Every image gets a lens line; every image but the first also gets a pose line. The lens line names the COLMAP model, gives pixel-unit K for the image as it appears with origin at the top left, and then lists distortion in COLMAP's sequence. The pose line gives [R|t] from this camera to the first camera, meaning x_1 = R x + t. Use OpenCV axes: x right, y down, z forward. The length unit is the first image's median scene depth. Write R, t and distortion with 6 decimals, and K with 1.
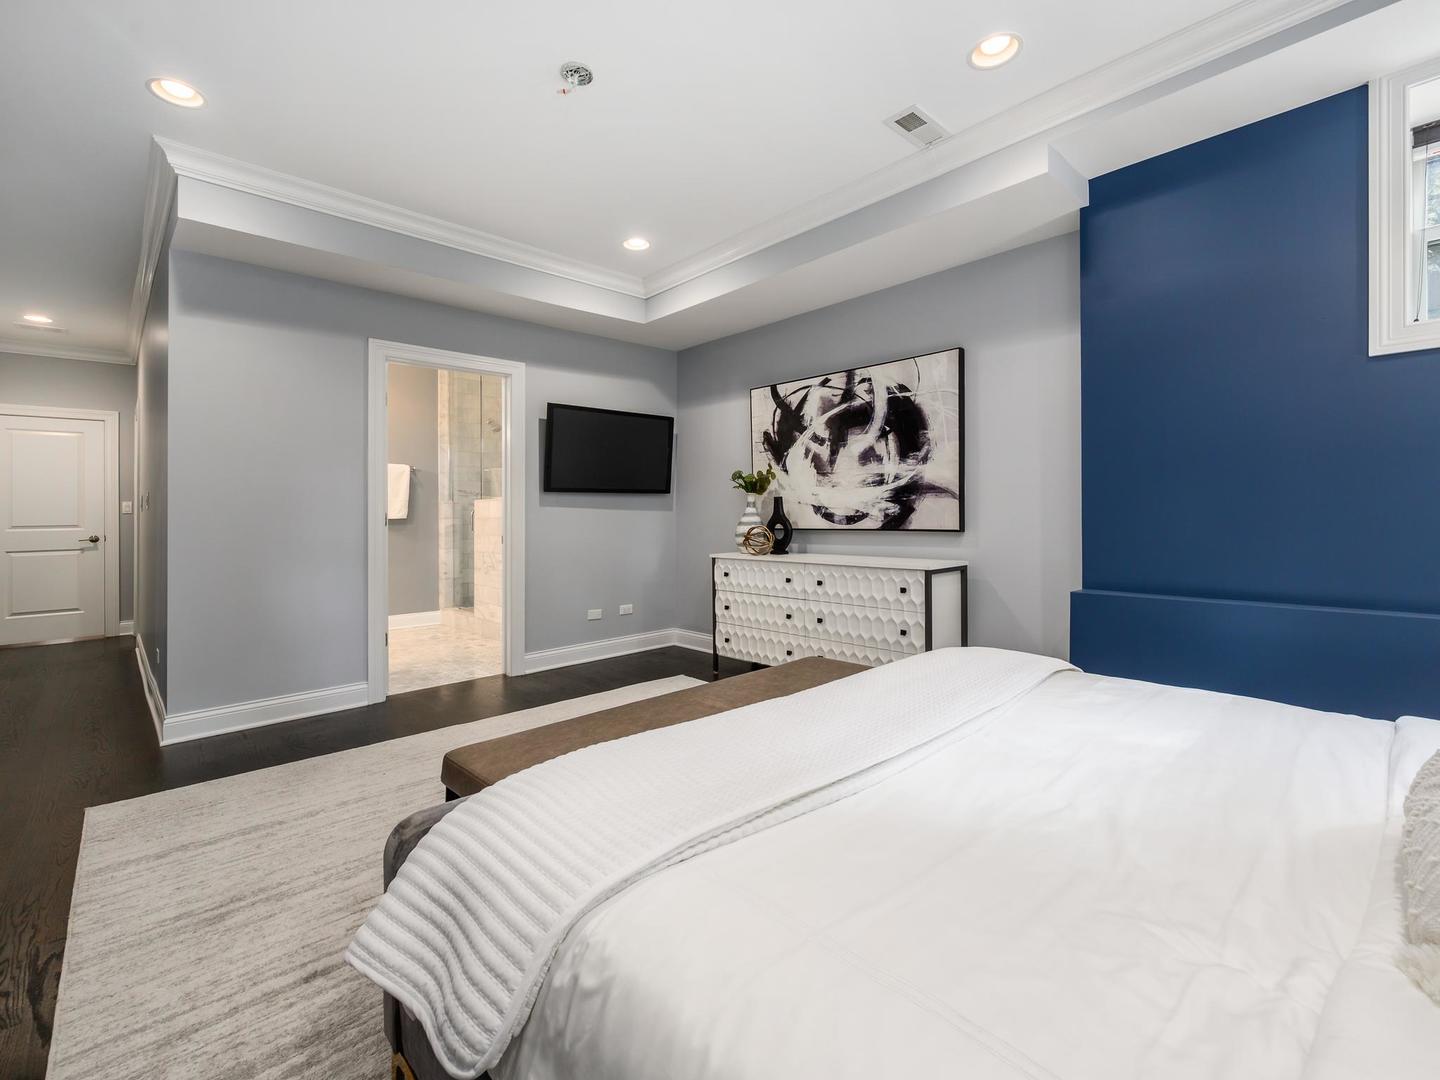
lens RADIAL K [[649.5, 0, 775.3], [0, 649.5, 512.2], [0, 0, 1]] dist [0.013293, -0.000856]
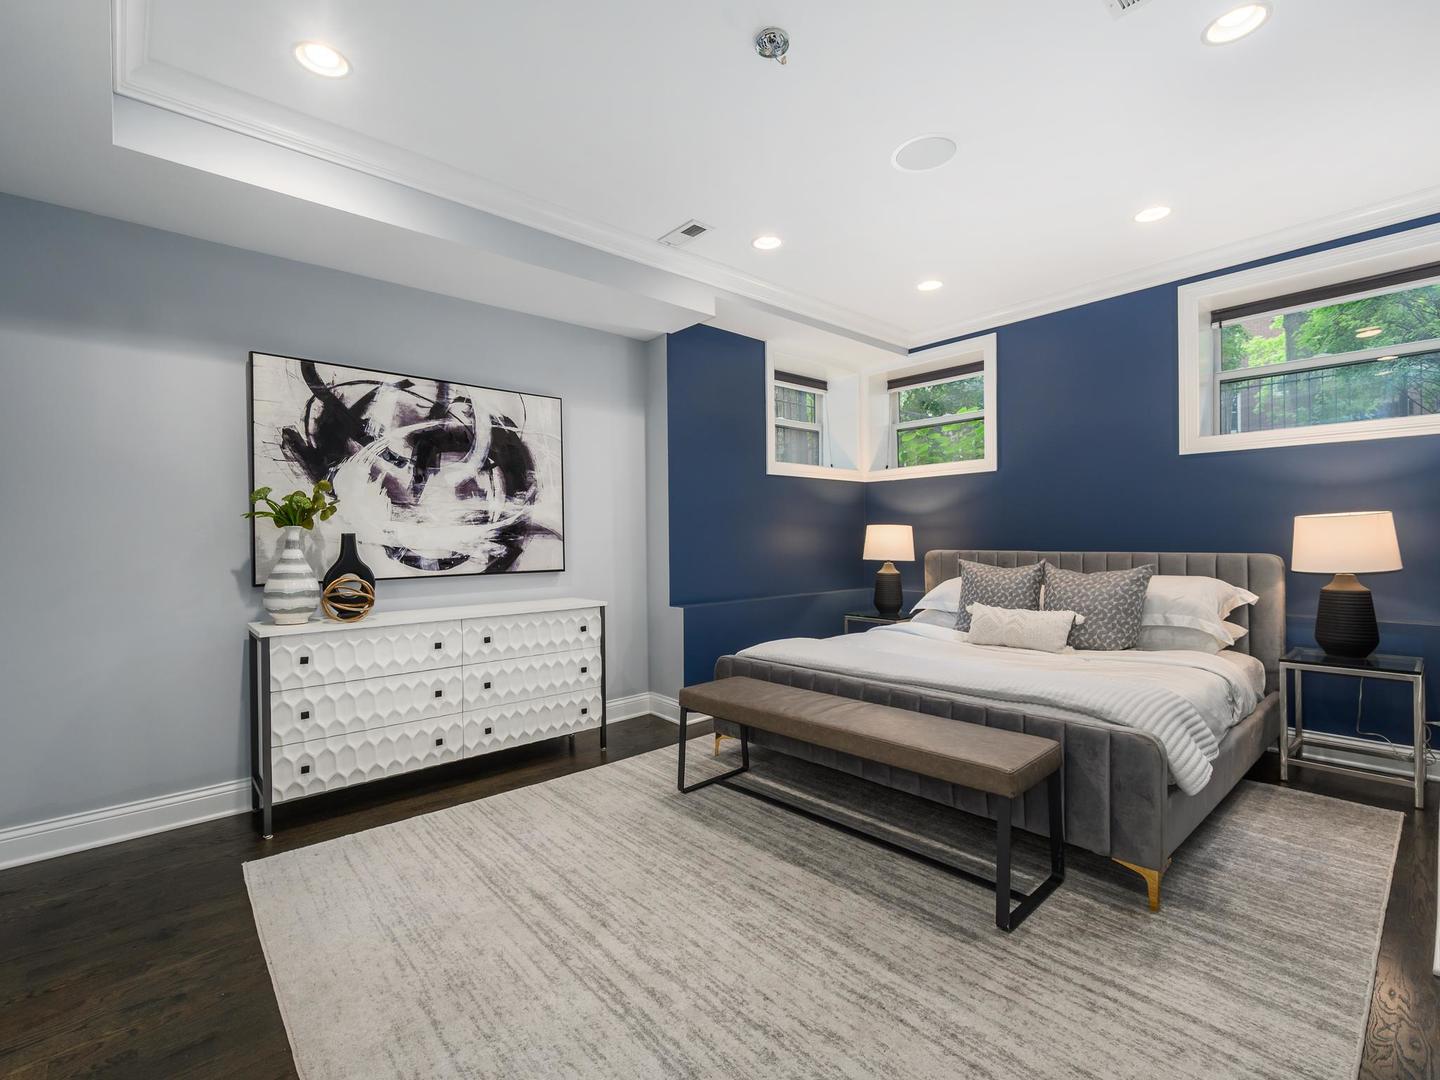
lens RADIAL K [[649.5, 0, 724.6], [0, 649.5, 545.9], [0, 0, 1]] dist [0.013293, -0.000856]
pose [[0.069249, 0.003649, 0.997593, -0.684894], [0.012954, 0.999906, -0.004557, -0.002801], [-0.997515, 0.013239, 0.069196, 0.595182]]
